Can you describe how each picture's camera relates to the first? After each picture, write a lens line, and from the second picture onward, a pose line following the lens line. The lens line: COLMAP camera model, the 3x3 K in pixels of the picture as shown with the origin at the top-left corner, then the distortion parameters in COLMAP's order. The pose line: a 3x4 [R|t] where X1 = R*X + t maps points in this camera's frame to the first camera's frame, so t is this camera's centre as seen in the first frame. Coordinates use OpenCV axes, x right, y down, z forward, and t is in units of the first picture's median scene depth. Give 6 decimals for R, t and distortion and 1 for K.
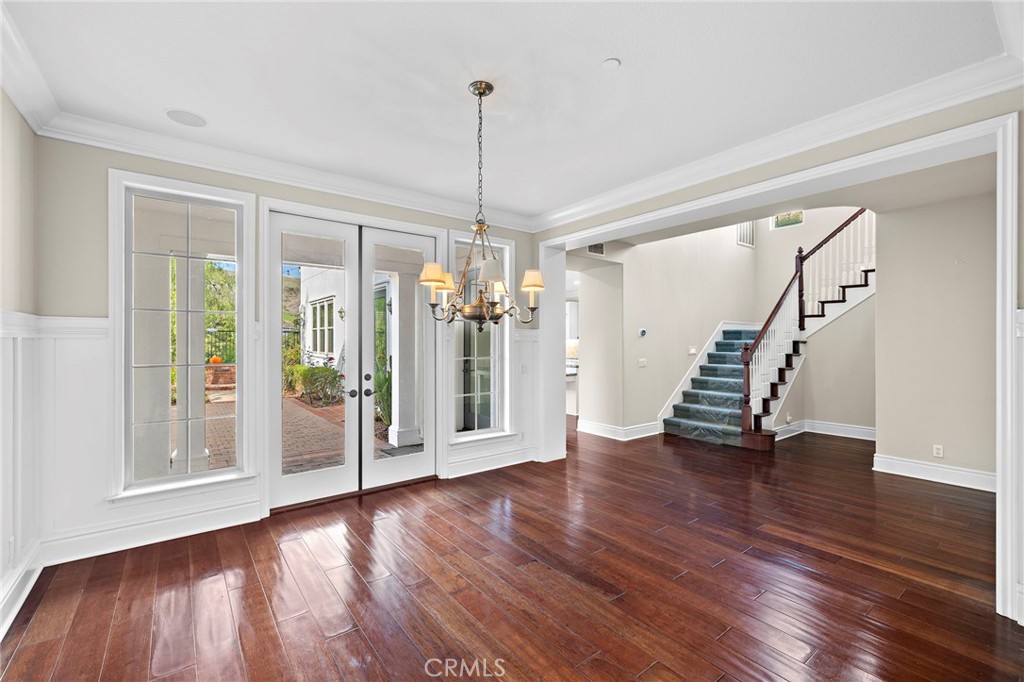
lens RADIAL K [[434.7, 0, 506.9], [0, 434.7, 338.0], [0, 0, 1]] dist [-0.000268, 0.000094]
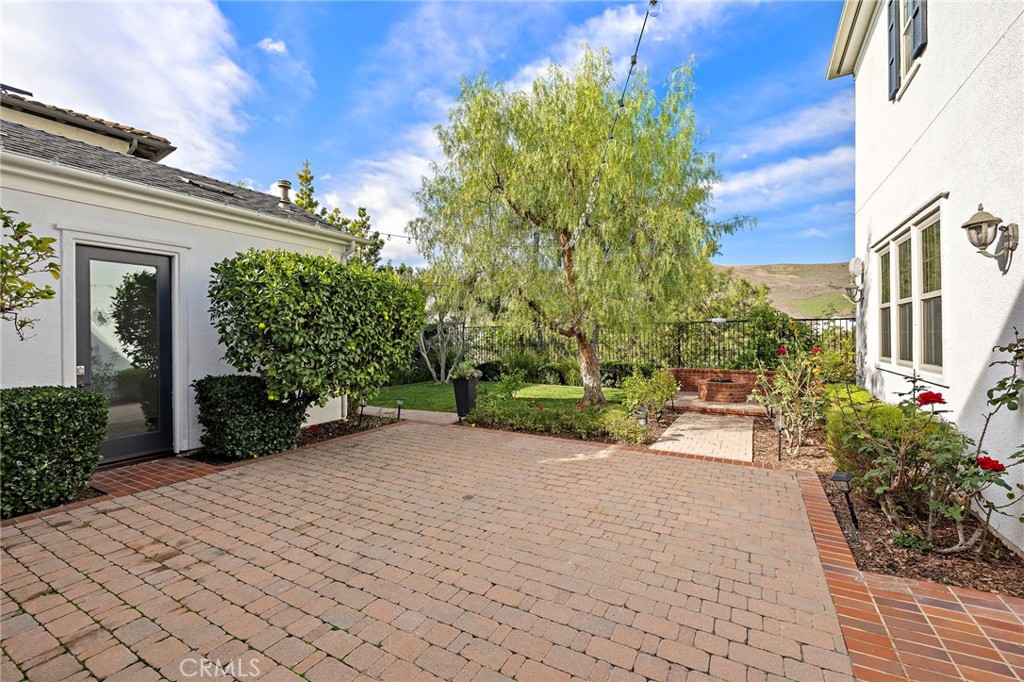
lens RADIAL K [[434.7, 0, 506.9], [0, 434.7, 338.0], [0, 0, 1]] dist [-0.000268, 0.000094]
pose [[0.392544, -0.001623, -0.919732, -0.219999], [0.010956, 0.999936, 0.002911, 0.007053], [0.919668, -0.011219, 0.392537, 0.552271]]
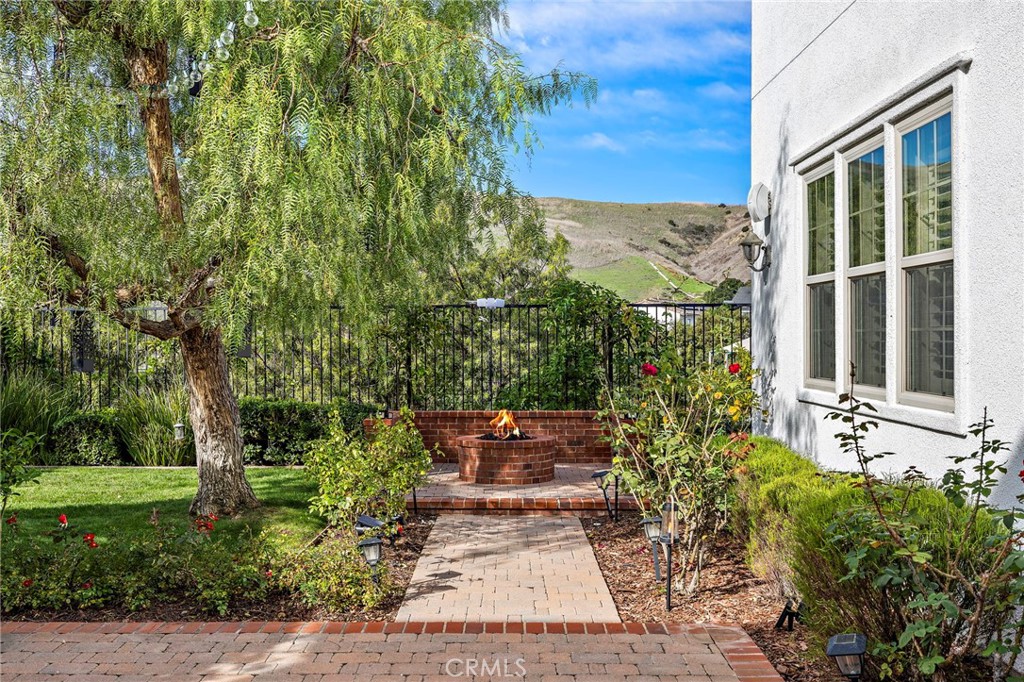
lens RADIAL K [[997.5, 0, 508.9], [0, 997.5, 346.4], [0, 0, 1]] dist [-0.003960, 0.012531]
pose [[0.799548, 0.000947, -0.600601, -0.299427], [0.008090, 0.999891, 0.012347, 0.007294], [0.600547, -0.014731, 0.799453, 0.566521]]
